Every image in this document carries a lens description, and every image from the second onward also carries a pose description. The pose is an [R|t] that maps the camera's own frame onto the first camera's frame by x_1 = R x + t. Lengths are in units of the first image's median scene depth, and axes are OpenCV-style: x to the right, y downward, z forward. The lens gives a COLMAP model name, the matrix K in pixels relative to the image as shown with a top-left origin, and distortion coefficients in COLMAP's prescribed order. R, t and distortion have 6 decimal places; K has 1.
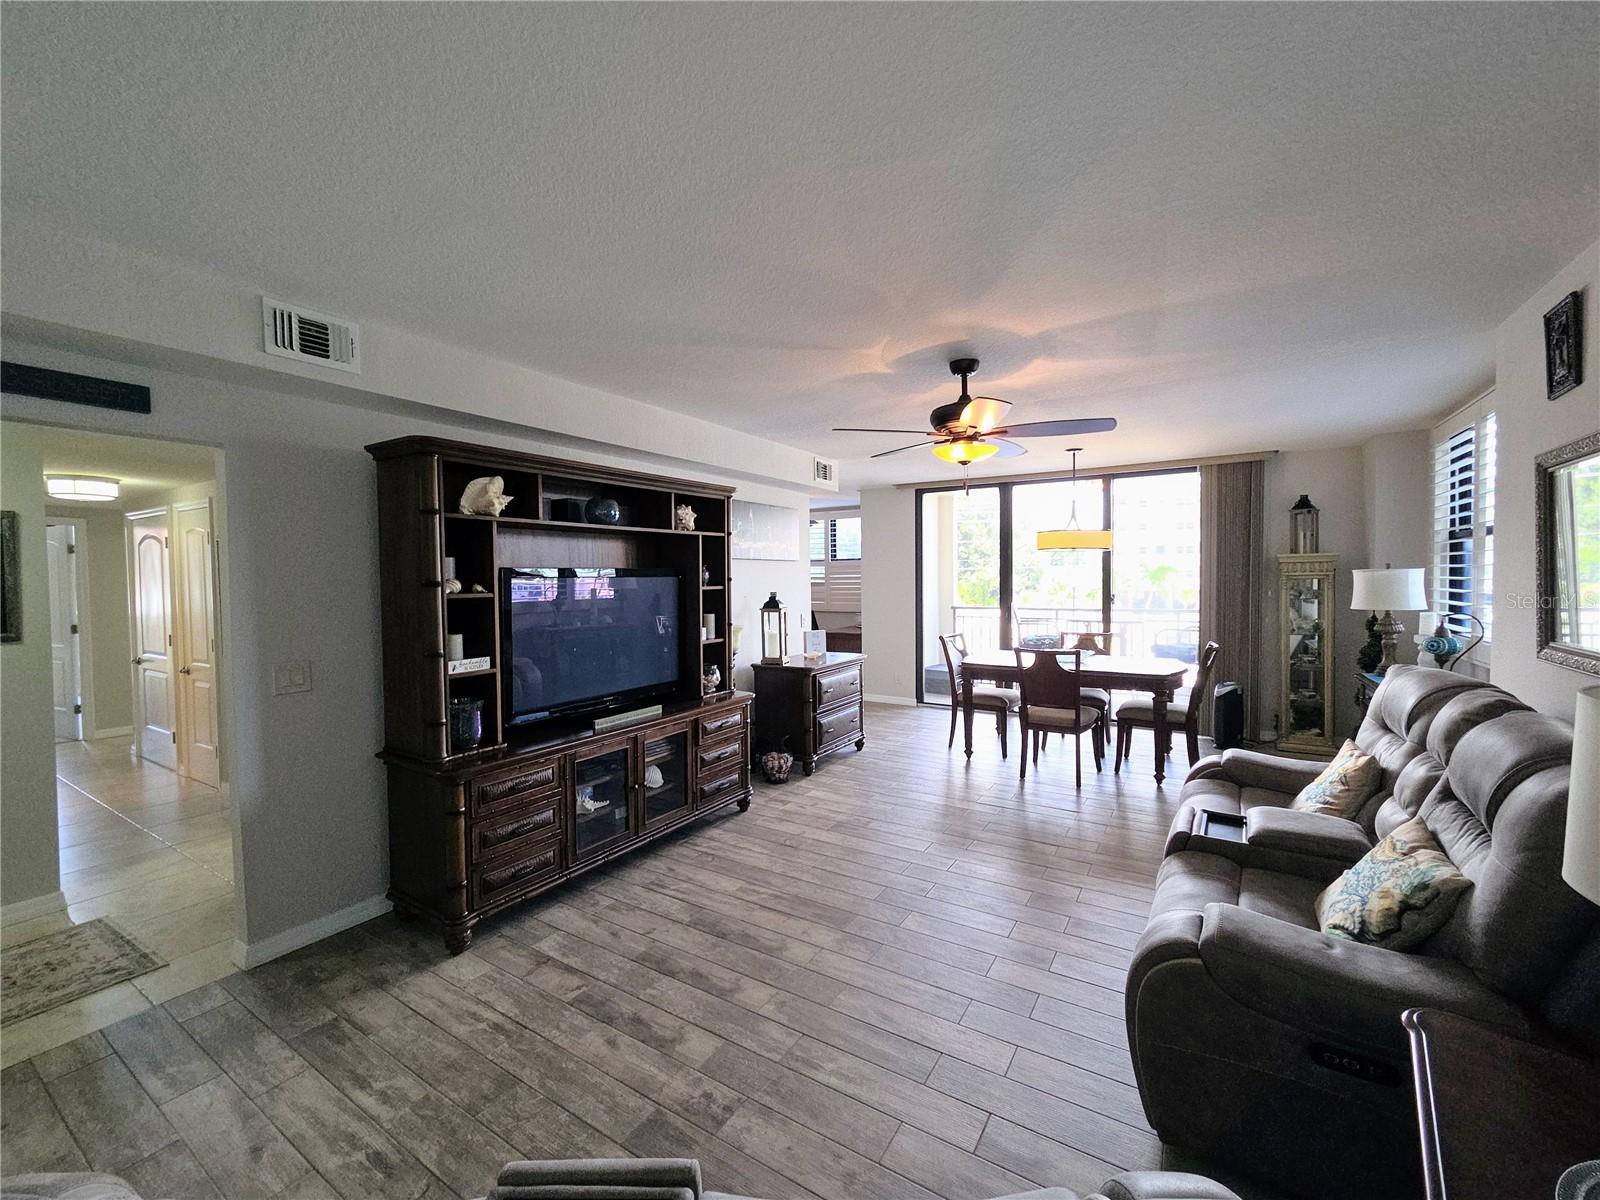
lens RADIAL K [[644.2, 0, 802.1], [0, 644.2, 599.0], [0, 0, 1]] dist [0.000036, -0.000059]
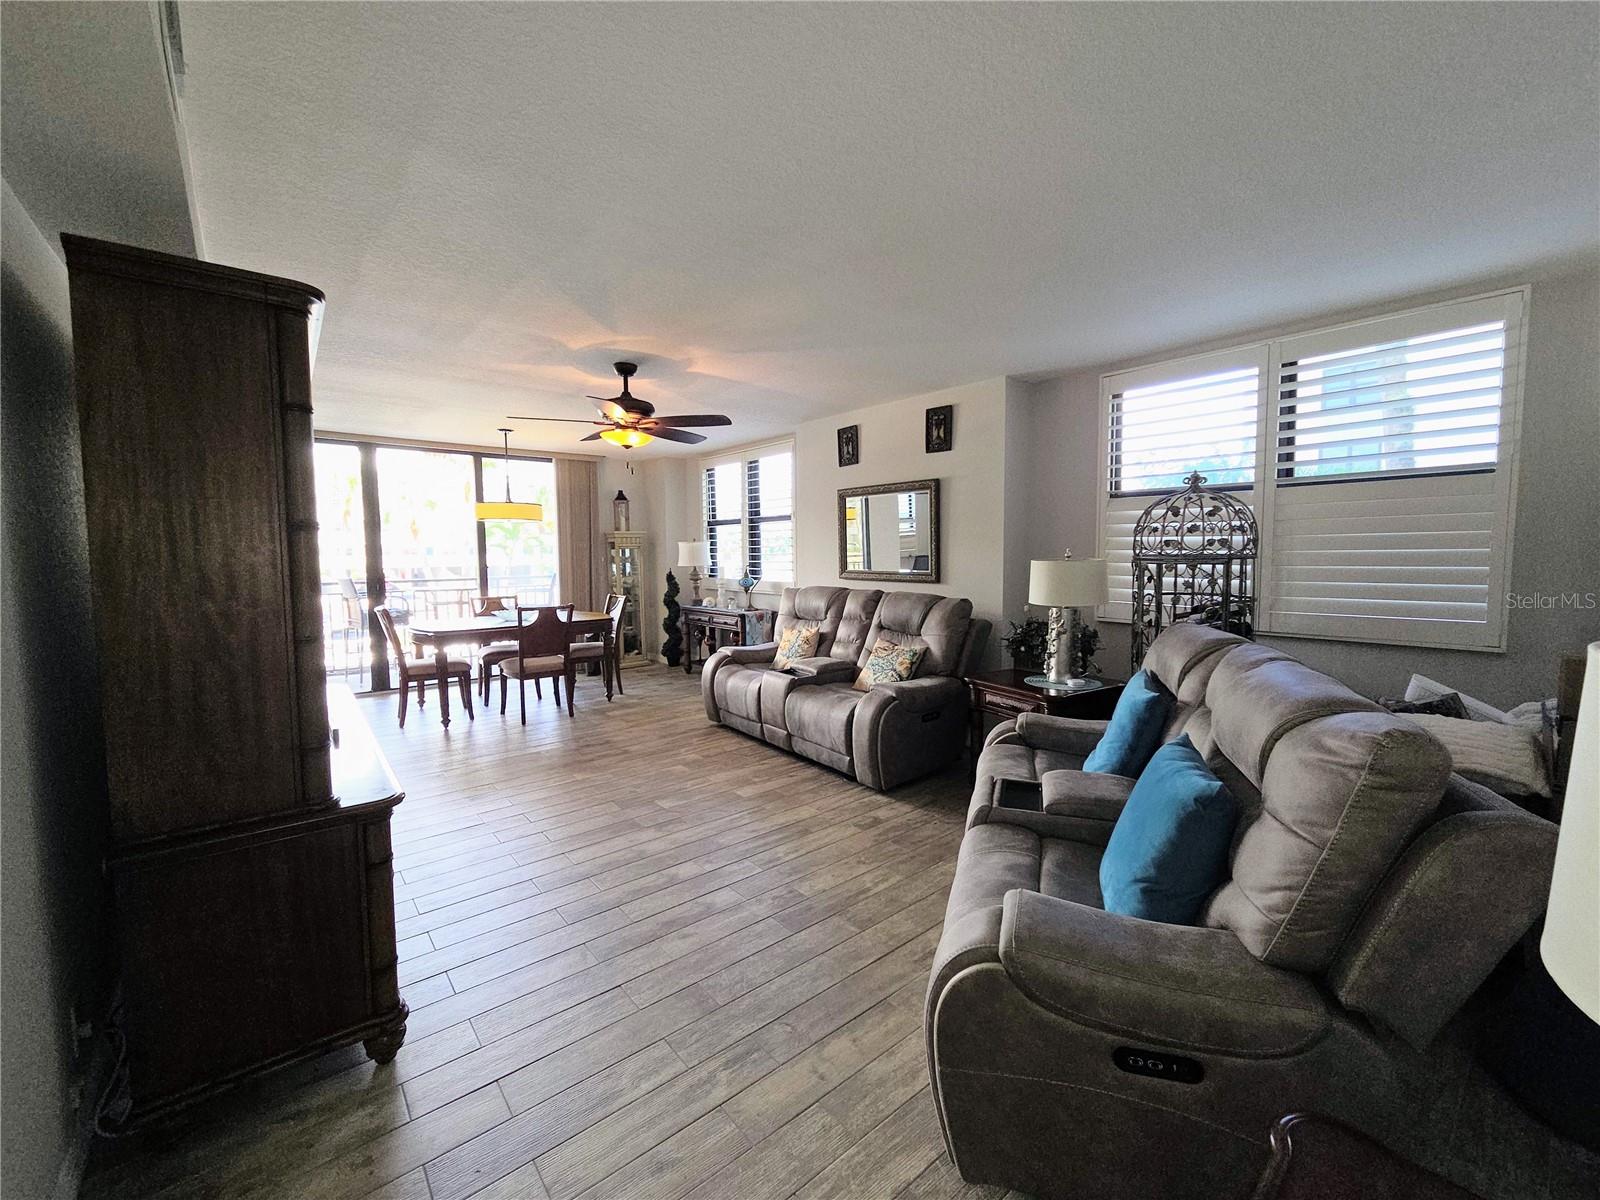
lens RADIAL K [[649.0, 0, 802.9], [0, 649.0, 593.0], [0, 0, 1]] dist [0.001632, 0.000015]
pose [[0.311841, -0.055699, 0.948500, -0.828285], [0.032223, 0.998326, 0.048030, 0.018429], [-0.949588, 0.015586, 0.313114, 0.274499]]
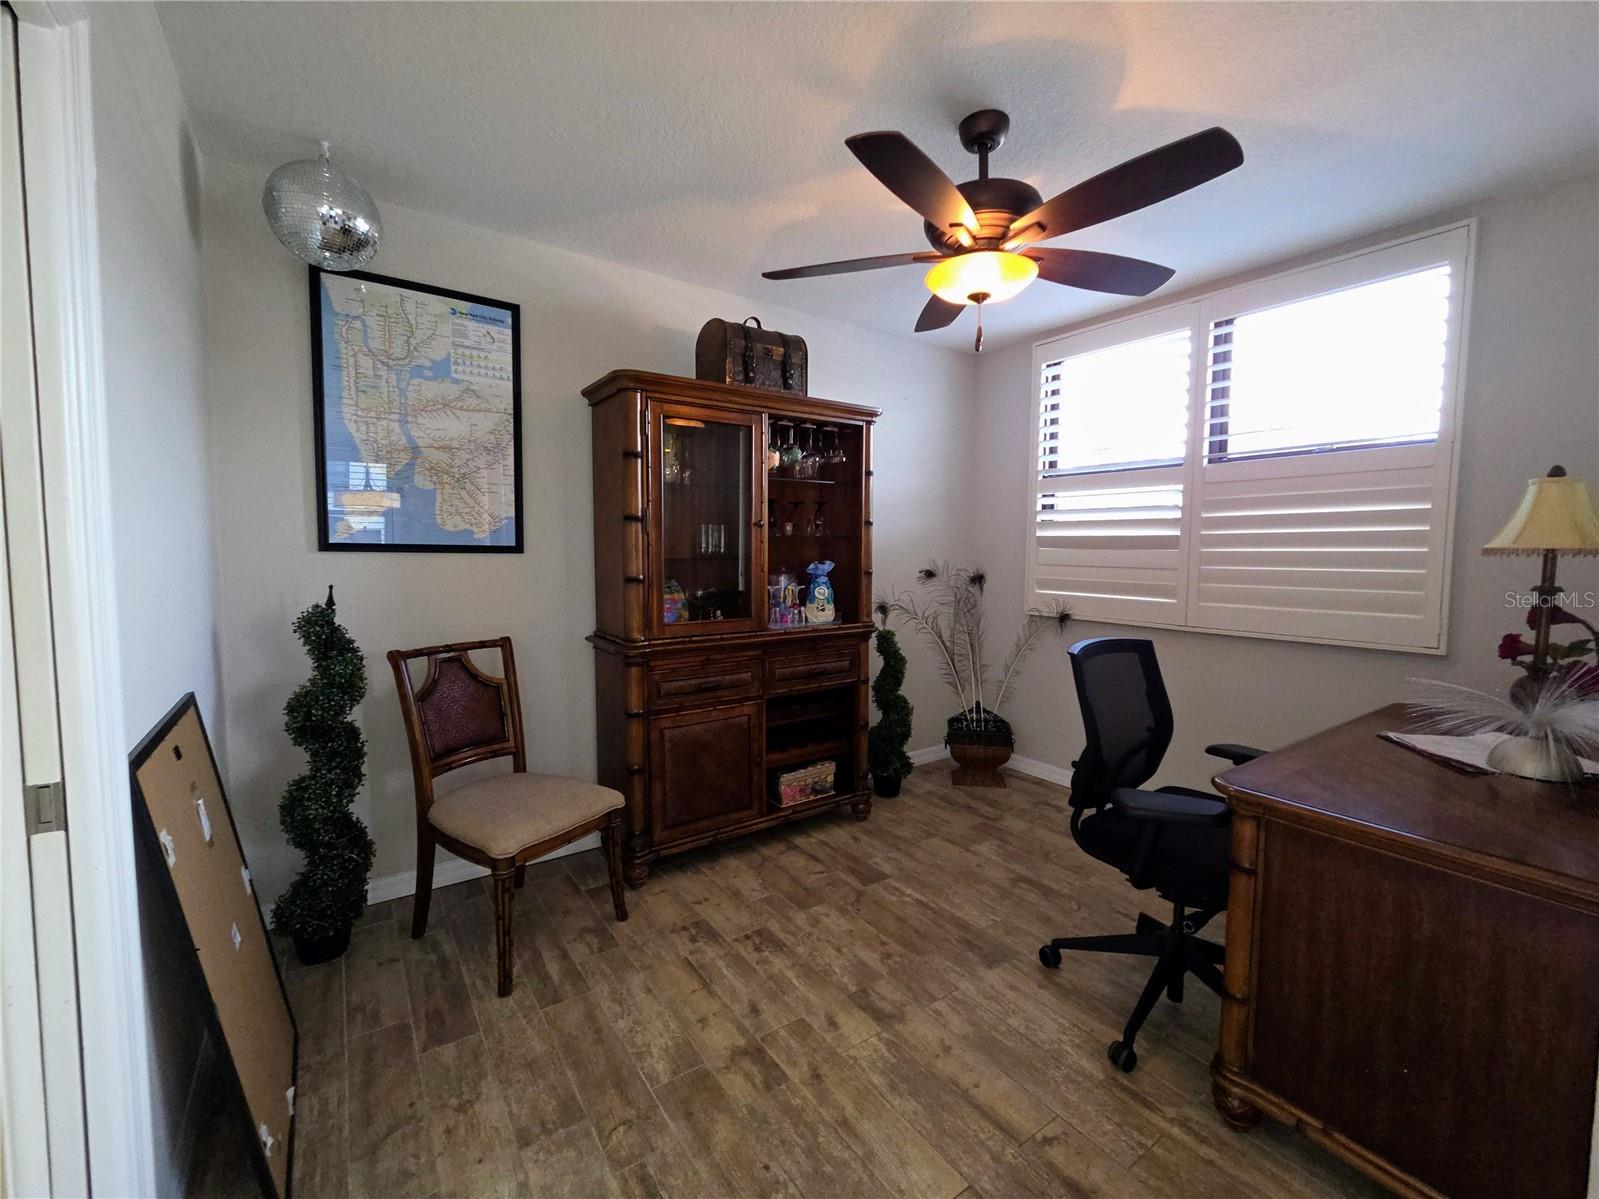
lens RADIAL K [[667.6, 0, 805.1], [0, 667.6, 592.1], [0, 0, 1]] dist [-0.000037, -0.000087]
pose [[0.922983, 0.045988, -0.382084, -0.024992], [-0.031082, 0.998499, 0.045098, -0.007921], [0.383584, -0.029749, 0.923027, 1.997349]]
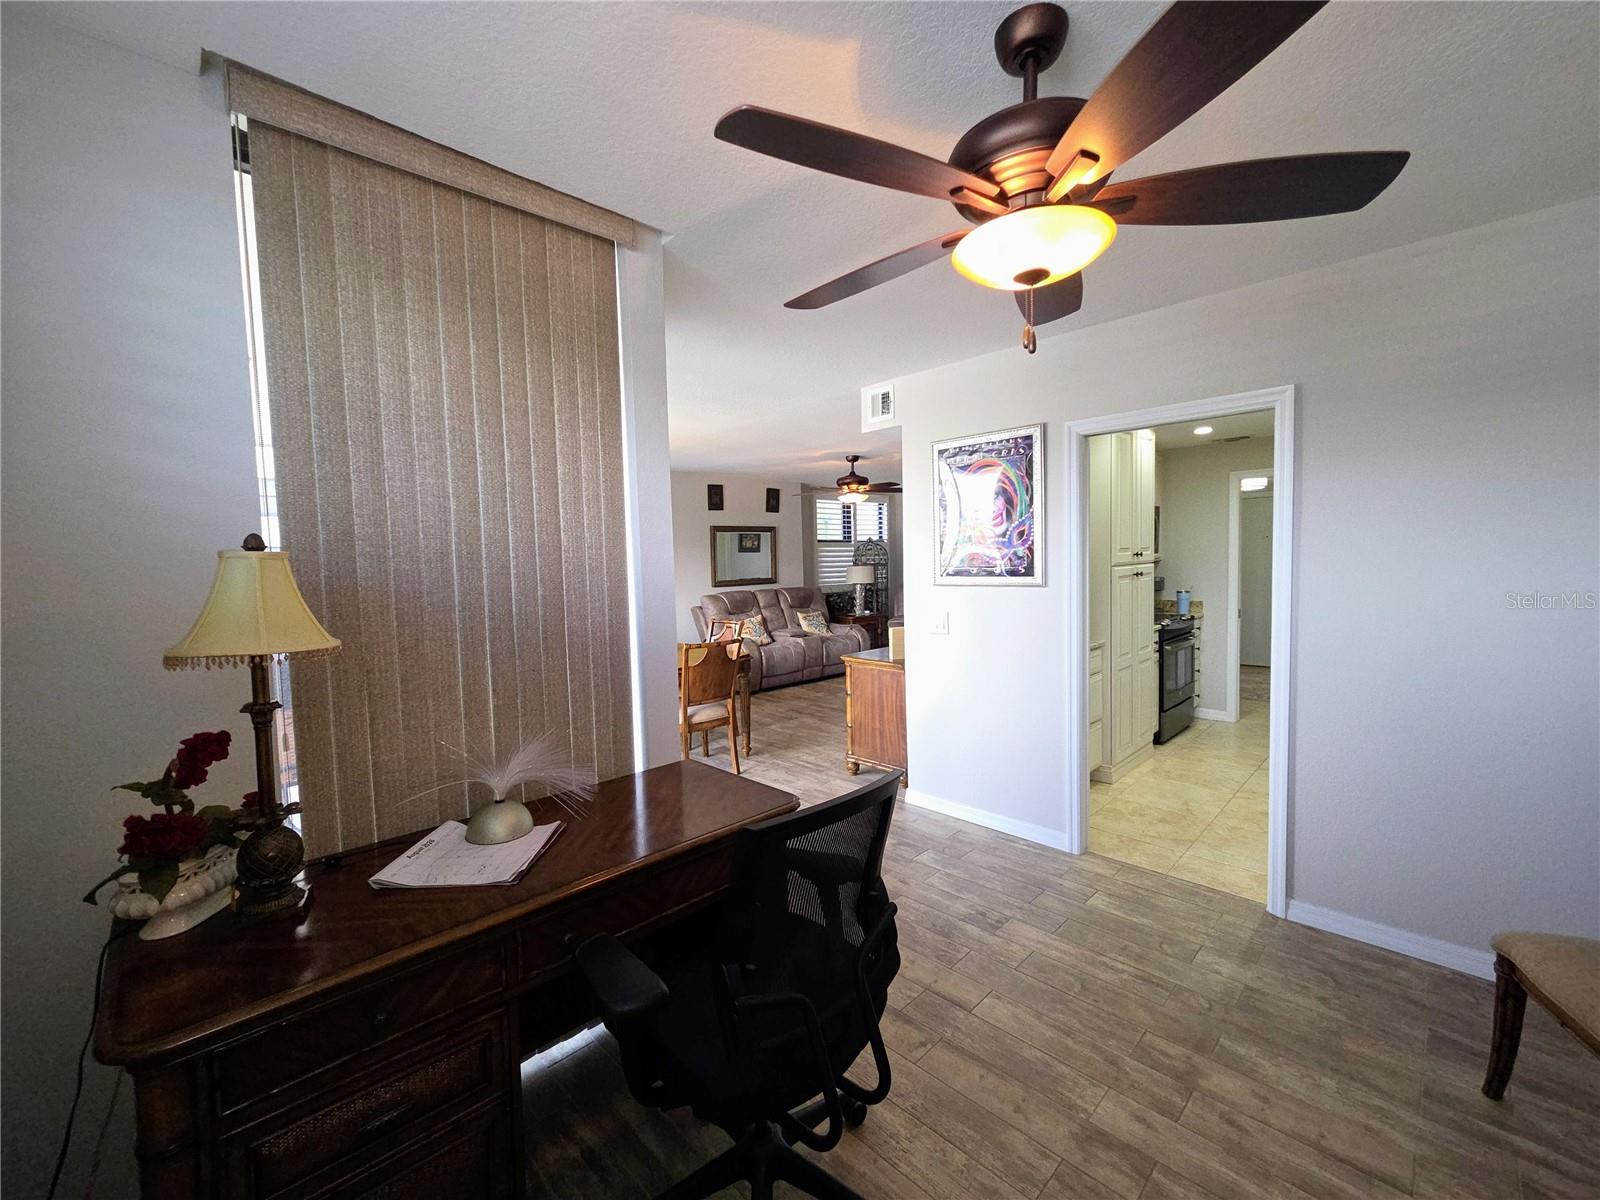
lens RADIAL K [[653.5, 0, 806.1], [0, 653.5, 596.1], [0, 0, 1]] dist [0.001616, -0.000152]
pose [[-0.974191, 0.023279, 0.224521, -0.070488], [0.042773, 0.995685, 0.082357, -0.089659], [-0.221635, 0.089835, -0.970983, 3.071488]]
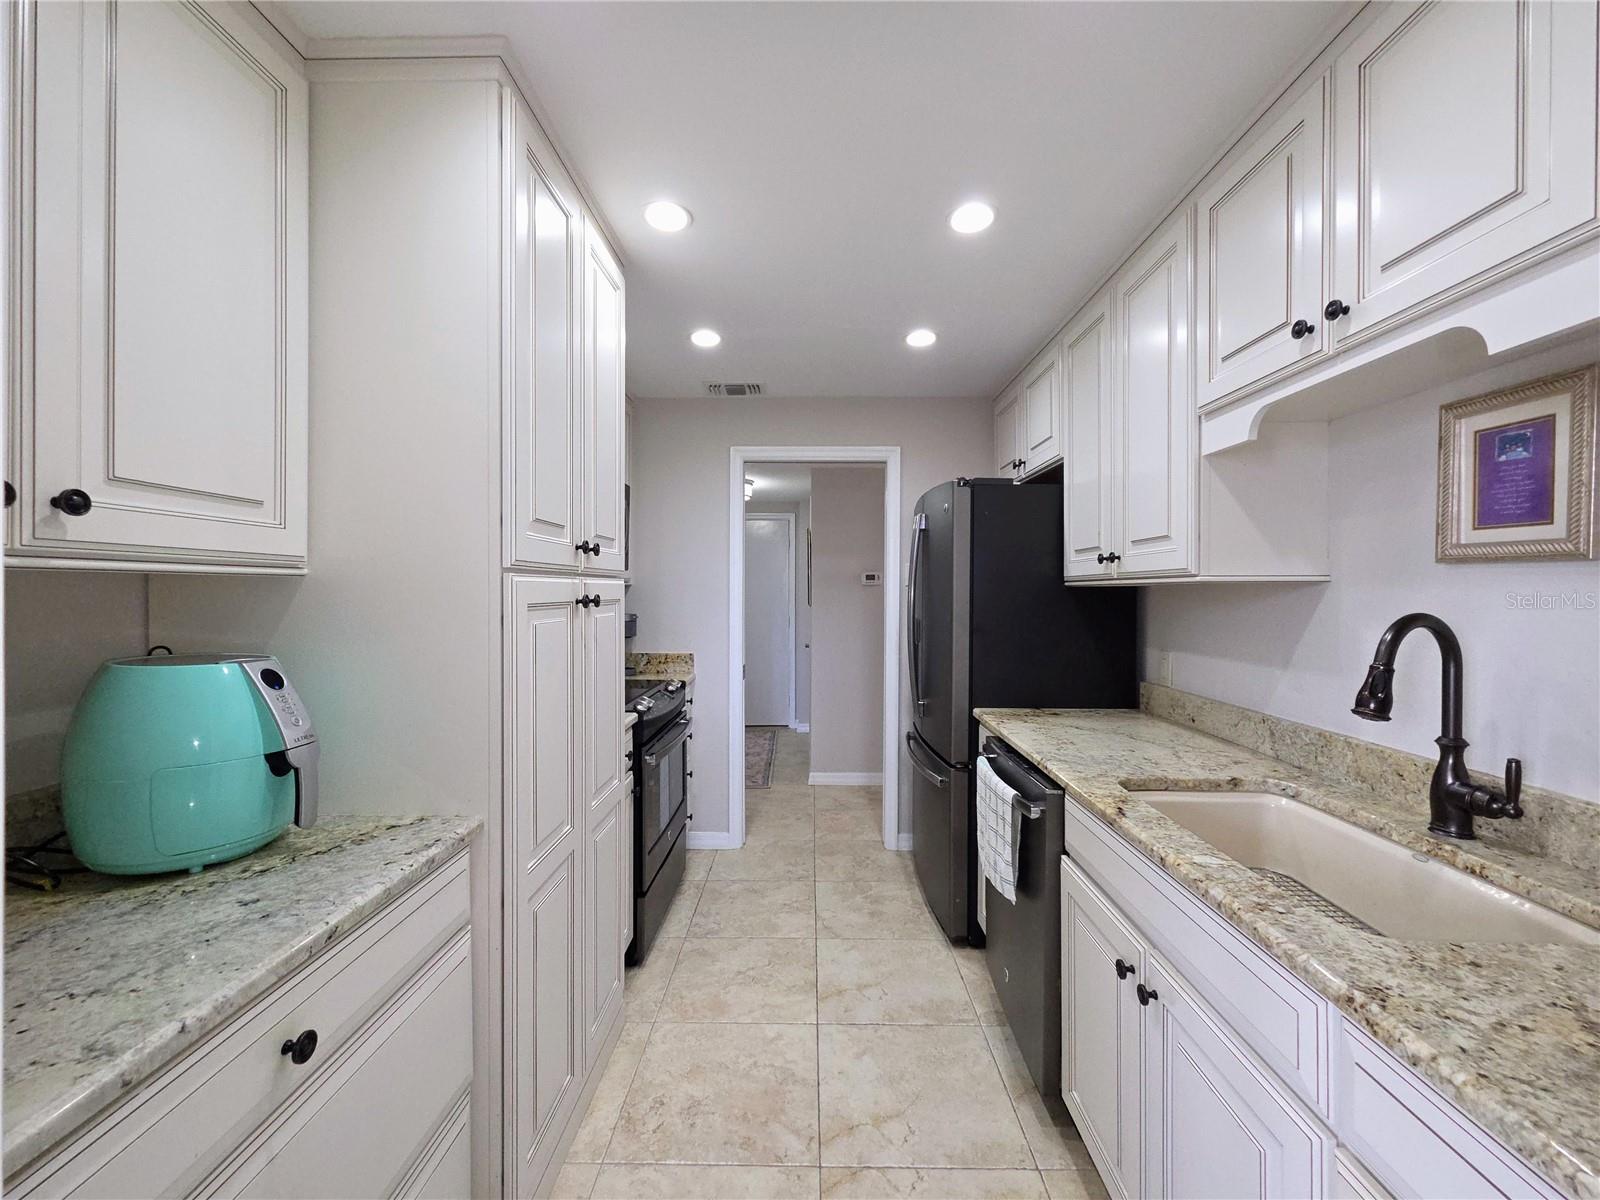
lens RADIAL K [[653.5, 0, 806.1], [0, 653.5, 596.1], [0, 0, 1]] dist [0.001616, -0.000152]
pose [[-0.852439, 0.011120, -0.522709, -0.314105], [-0.007332, 0.999421, 0.033217, -0.016427], [0.522776, 0.032148, -0.851864, 2.129371]]
